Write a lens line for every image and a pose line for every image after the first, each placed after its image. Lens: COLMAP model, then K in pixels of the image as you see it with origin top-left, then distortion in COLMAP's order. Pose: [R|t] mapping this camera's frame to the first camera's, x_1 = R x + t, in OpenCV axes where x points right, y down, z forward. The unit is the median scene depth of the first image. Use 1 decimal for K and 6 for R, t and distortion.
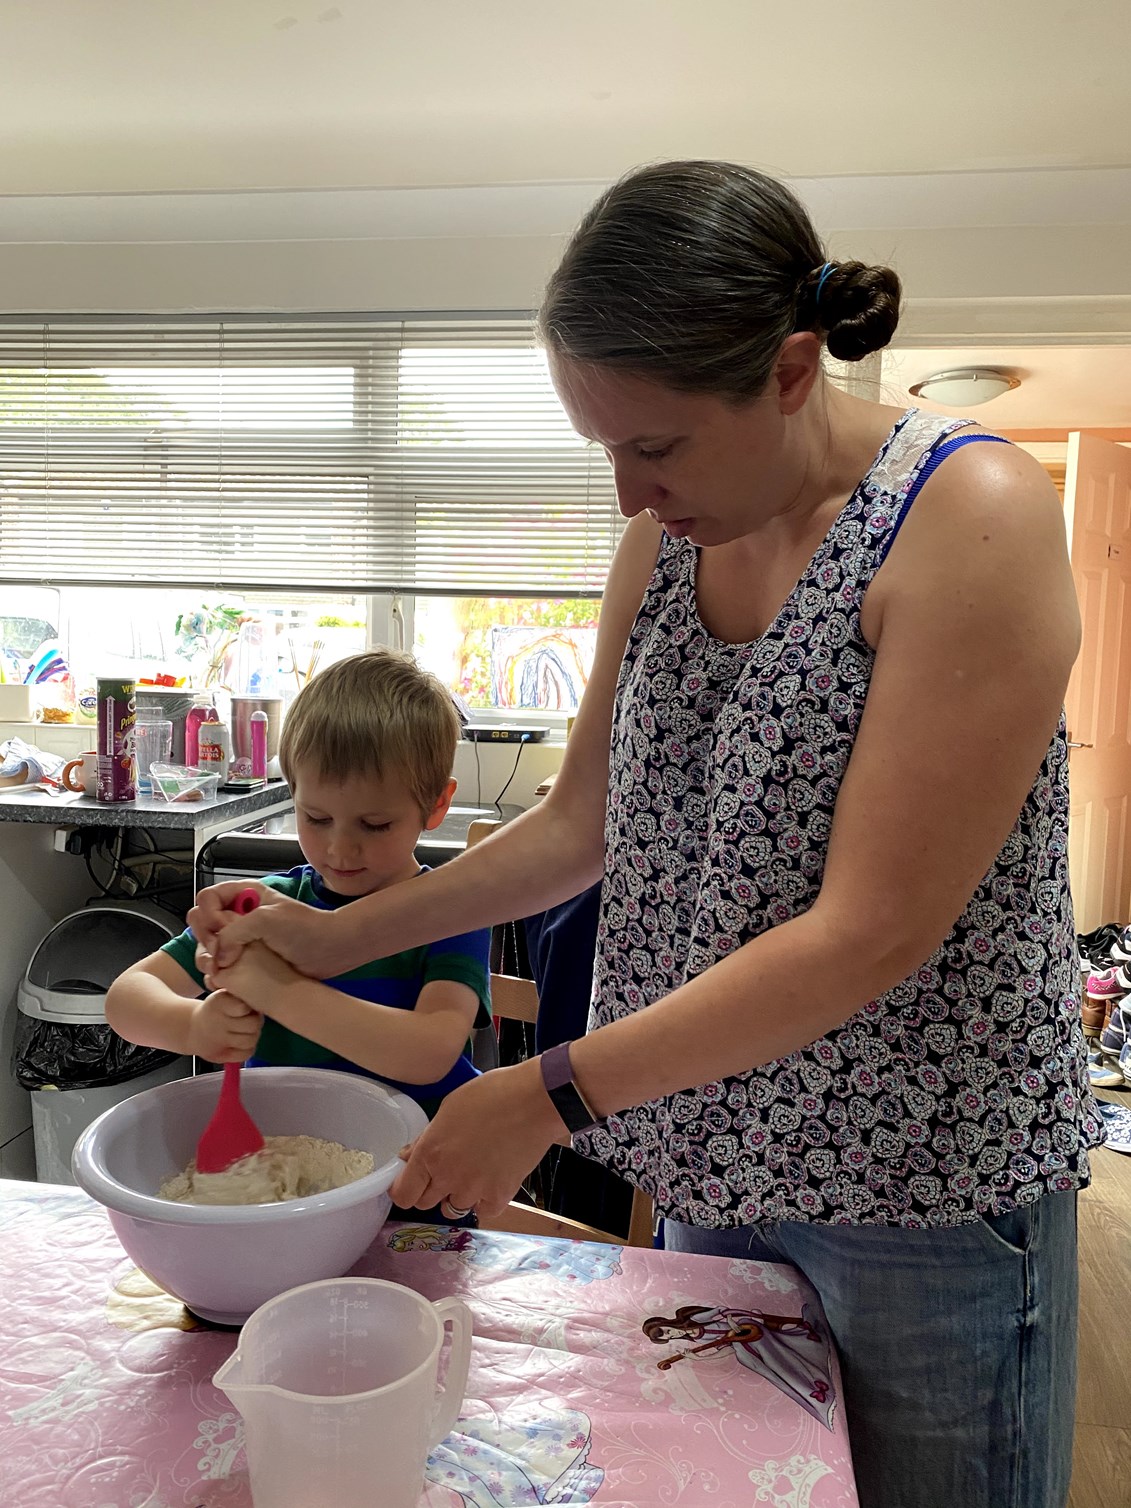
lens RADIAL K [[1139.6, 0, 563.7], [0, 1139.6, 736.1], [0, 0, 1]] dist [0.011033, -0.002714]
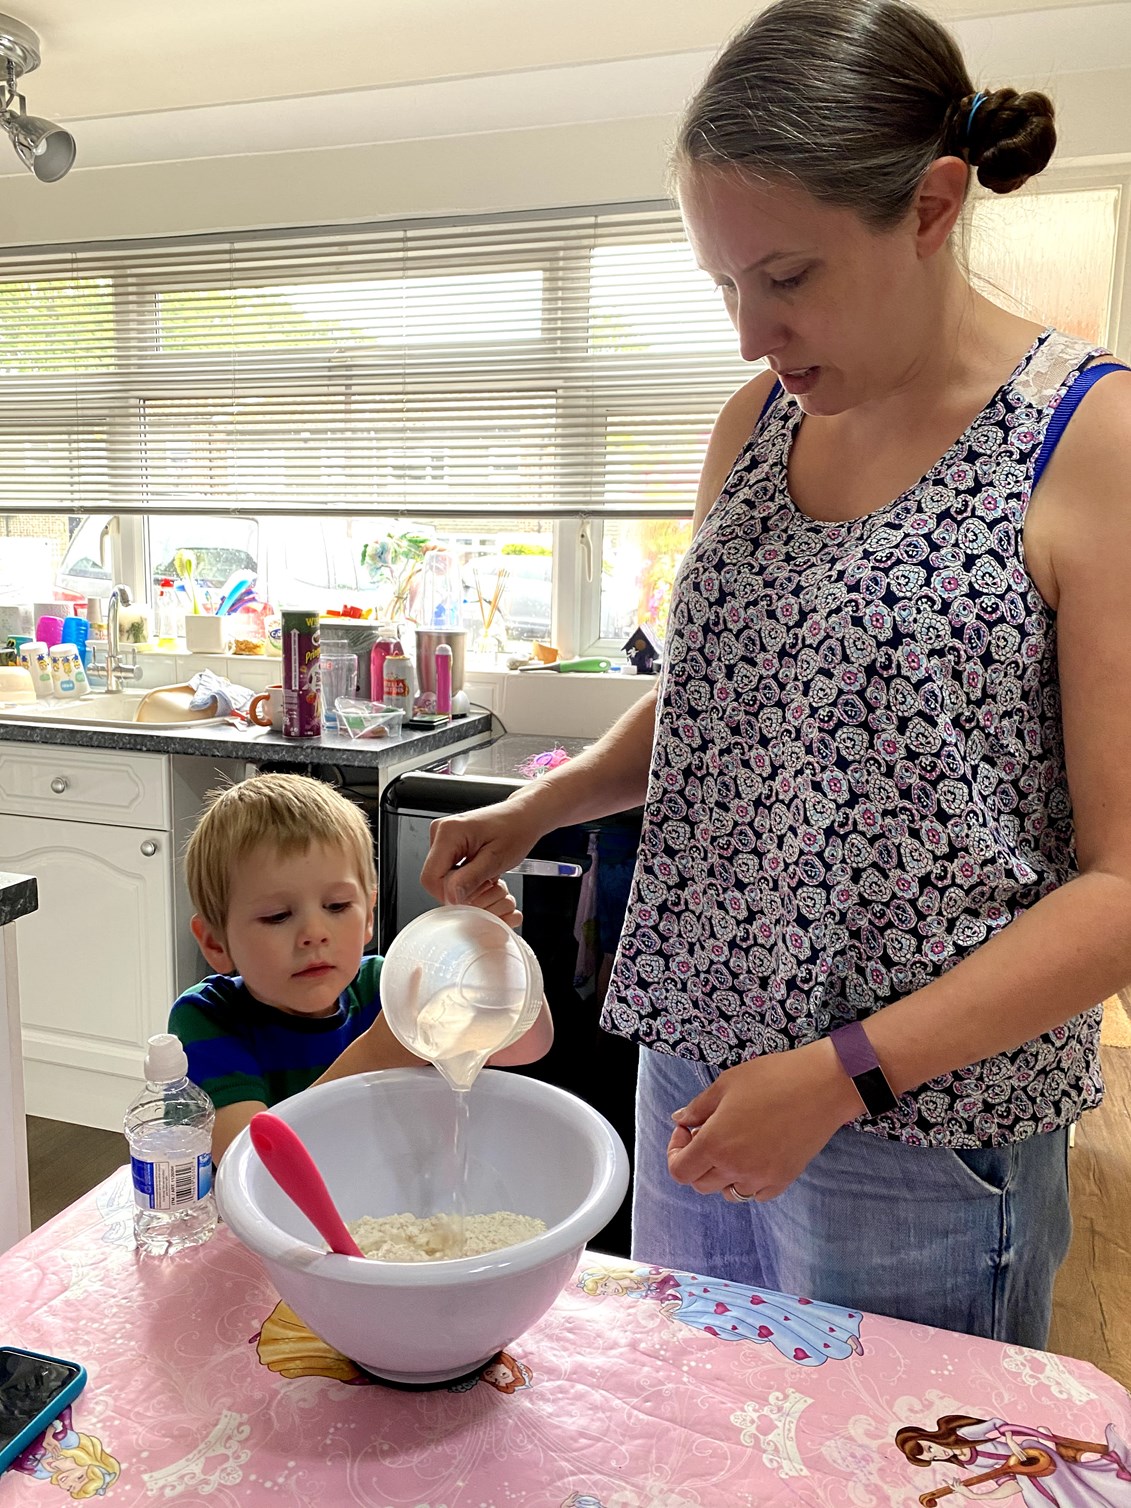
lens RADIAL K [[1139.6, 0, 553.7], [0, 1139.6, 747.0], [0, 0, 1]] dist [0.011033, -0.002714]
pose [[0.985663, 0.018045, -0.167759, -0.013408], [-0.005261, 0.997068, 0.076340, -0.008878], [0.168645, -0.074363, 0.982868, 0.065564]]
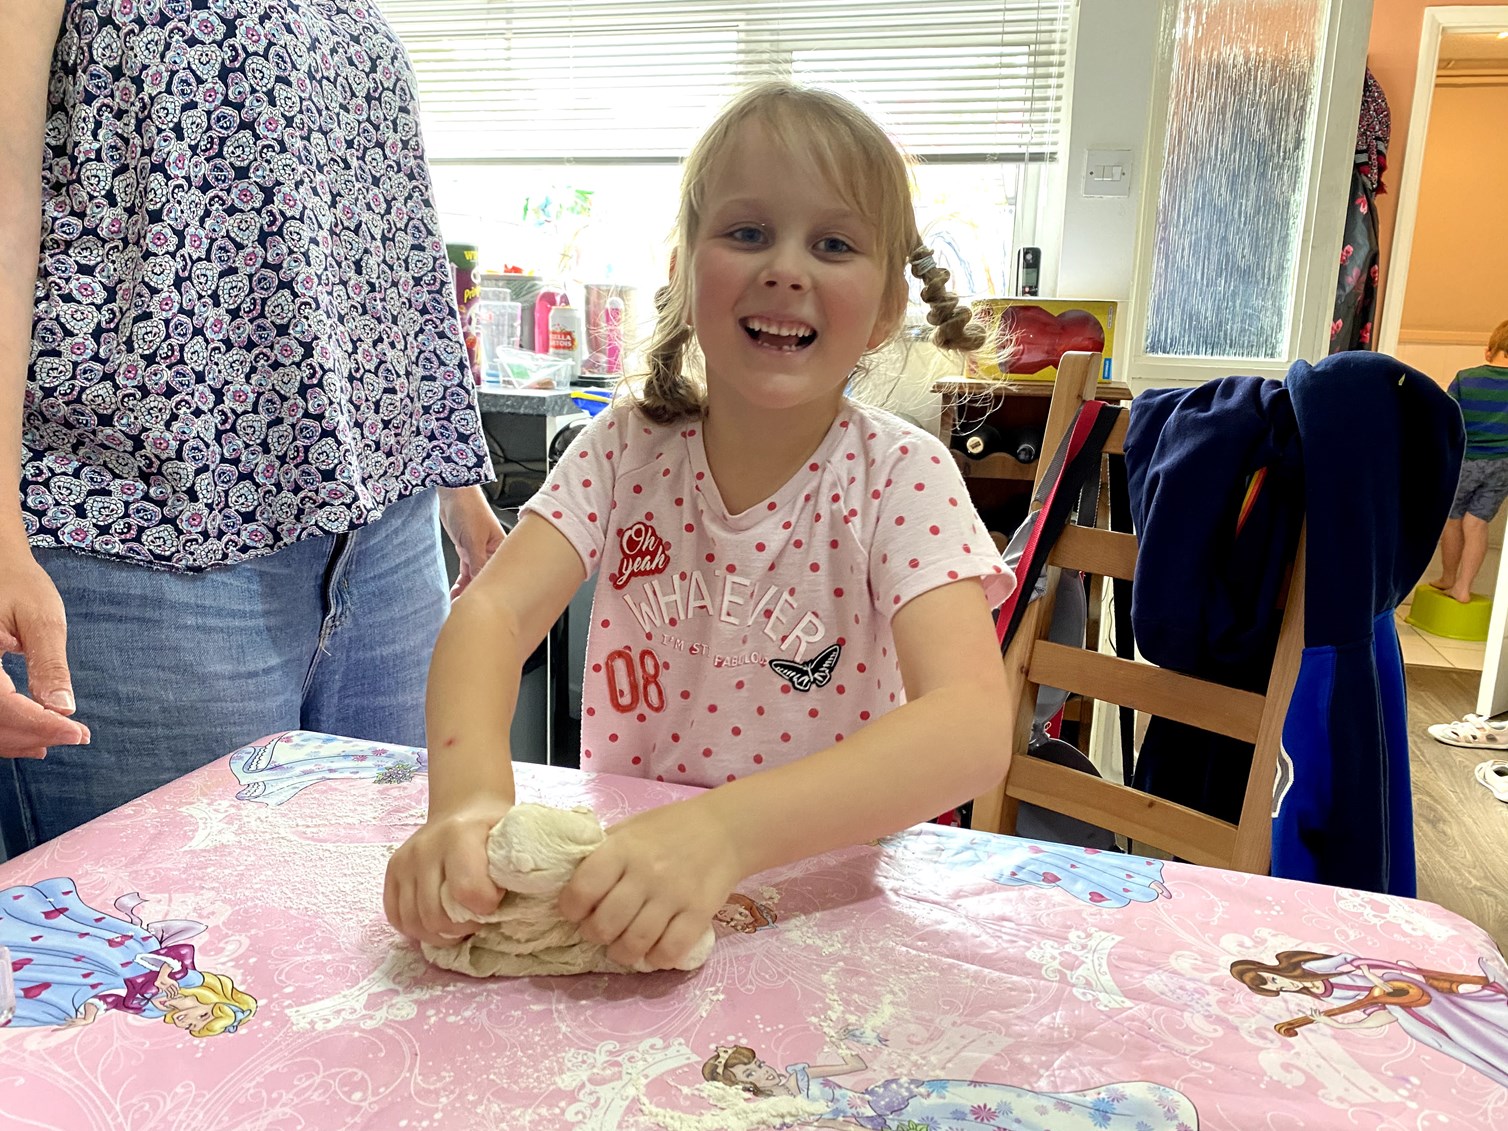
lens RADIAL K [[1139.6, 0, 755.2], [0, 1139.6, 570.8], [0, 0, 1]] dist [0.011033, -0.002714]
pose [[0.991589, 0.033681, -0.124967, -0.040412], [-0.016902, 0.990975, 0.132975, 0.066834], [0.128318, -0.129744, 0.983210, 0.113587]]
